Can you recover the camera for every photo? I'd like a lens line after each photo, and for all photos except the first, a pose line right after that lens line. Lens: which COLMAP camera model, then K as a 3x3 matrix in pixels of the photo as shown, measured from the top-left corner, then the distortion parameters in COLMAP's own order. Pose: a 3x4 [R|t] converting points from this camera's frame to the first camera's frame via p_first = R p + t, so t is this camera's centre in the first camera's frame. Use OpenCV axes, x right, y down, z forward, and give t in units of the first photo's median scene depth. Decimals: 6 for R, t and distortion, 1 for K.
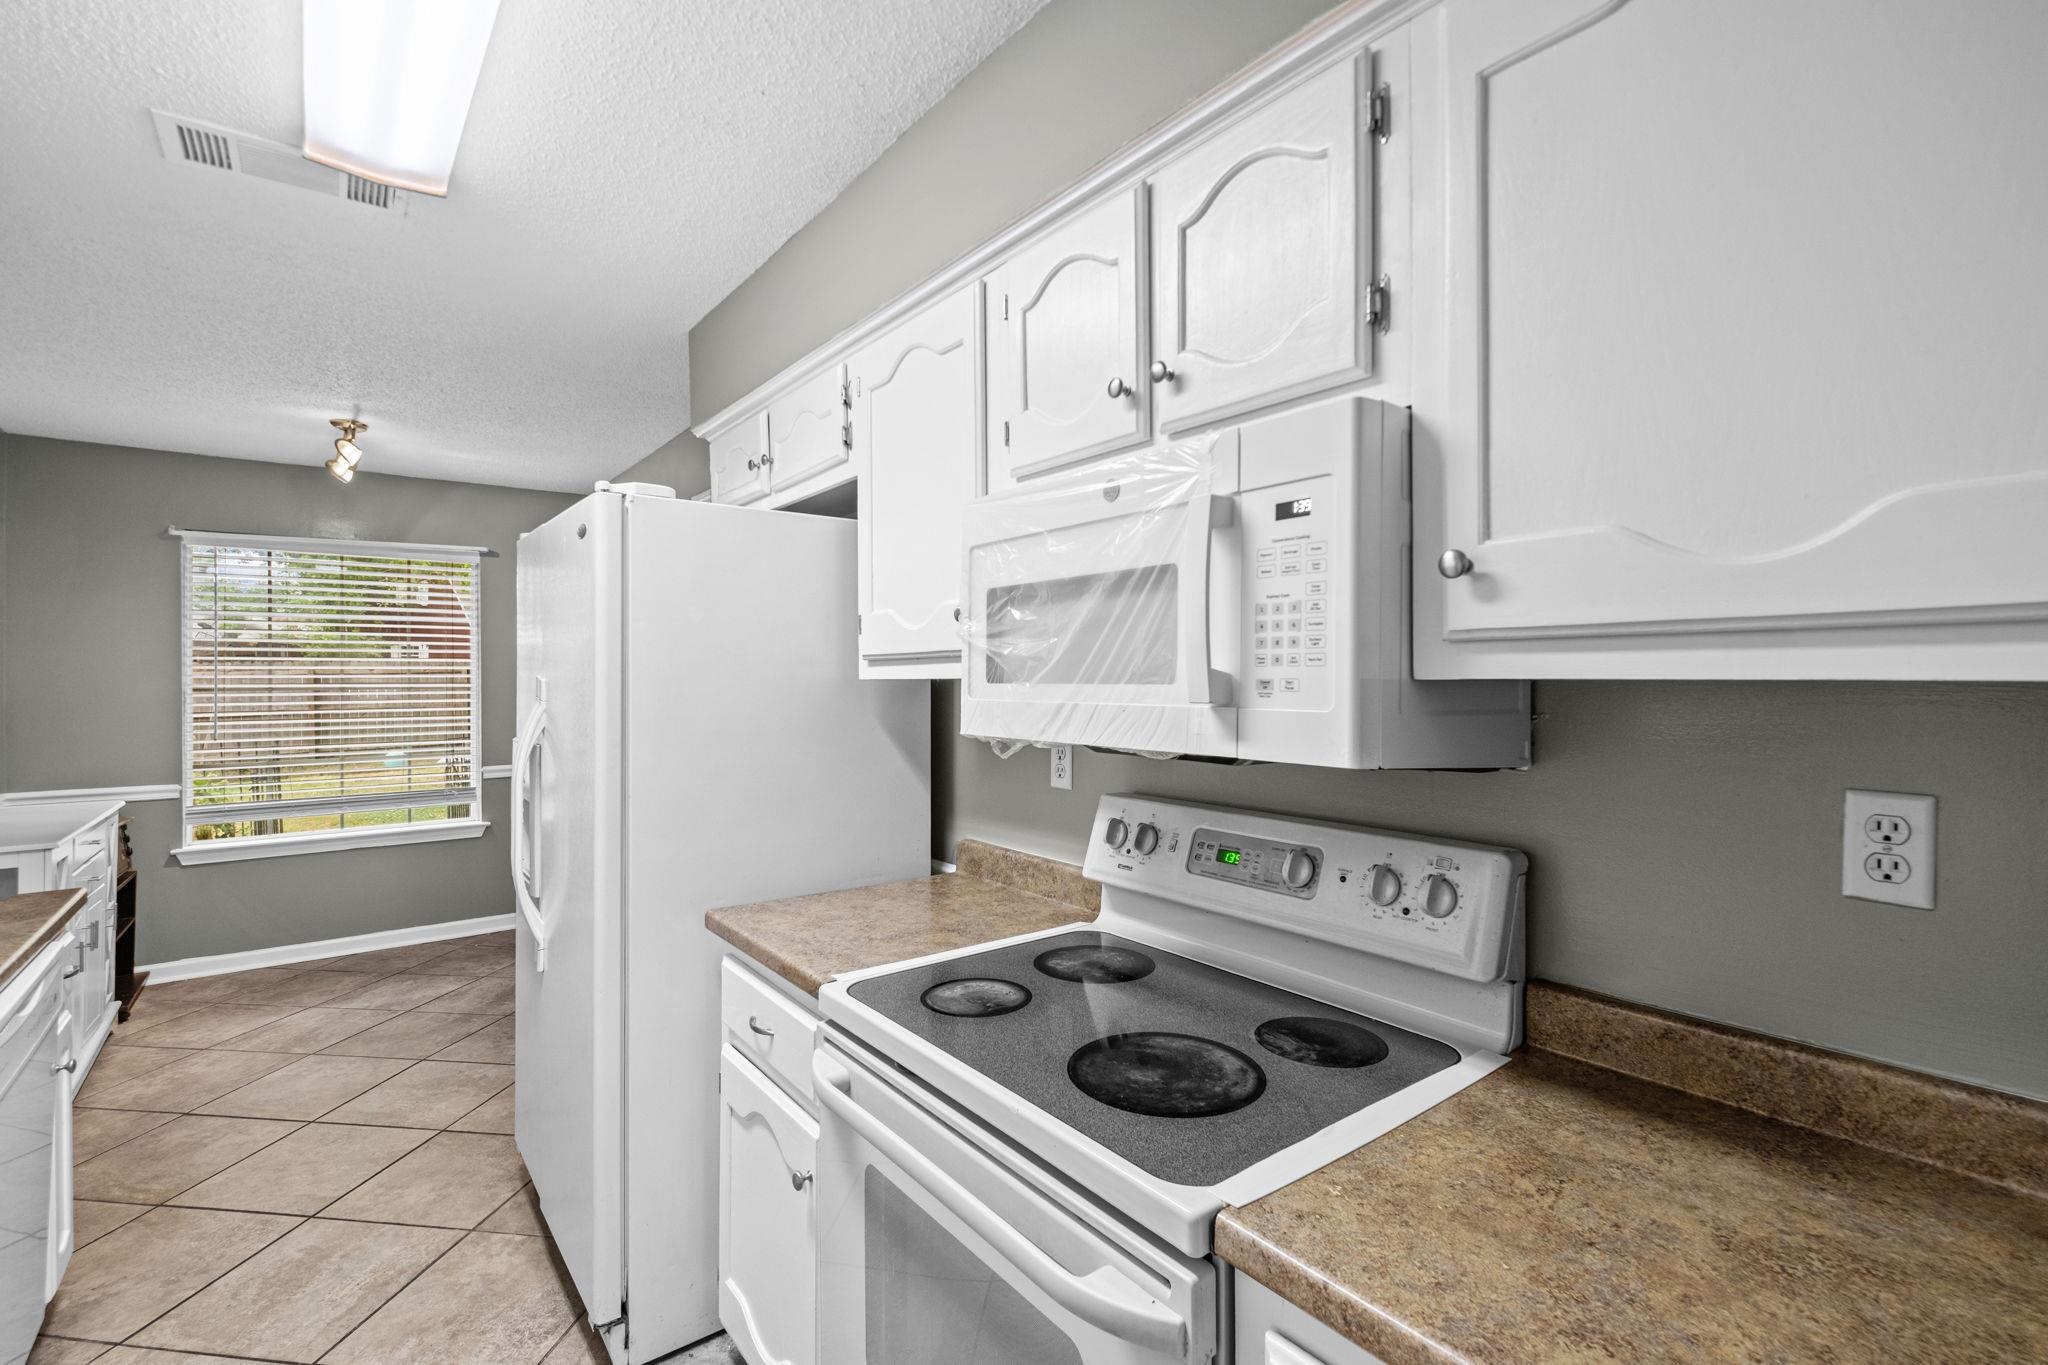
lens RADIAL K [[914.2, 0, 1027.2], [0, 914.2, 674.3], [0, 0, 1]] dist [-0.002805, -0.000560]
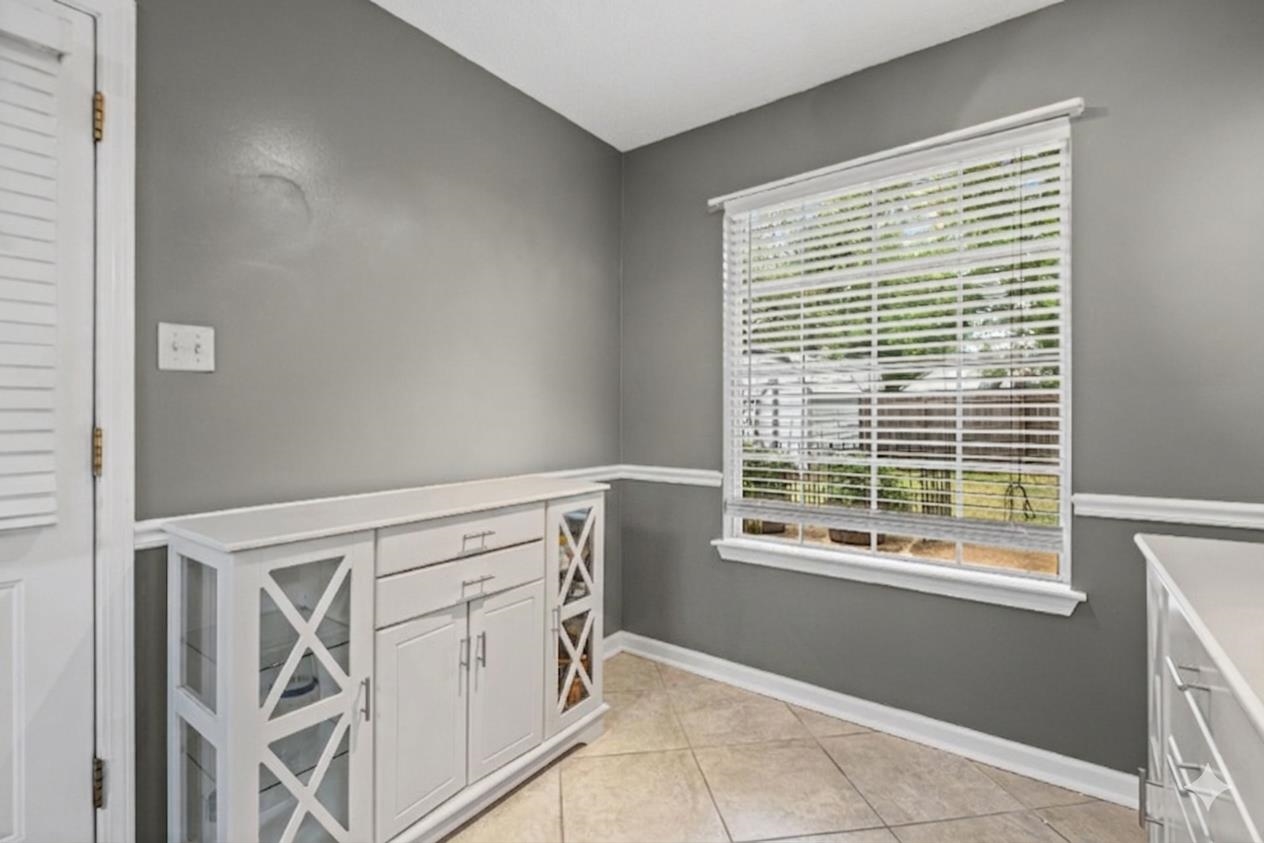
lens RADIAL K [[564.2, 0, 632.4], [0, 564.2, 419.6], [0, 0, 1]] dist [-0.002805, -0.000560]
pose [[0.262766, 0.000609, -0.964859, -0.387813], [-0.001447, 0.999999, 0.000237, 0.065453], [0.964859, 0.001334, 0.262766, 0.752698]]
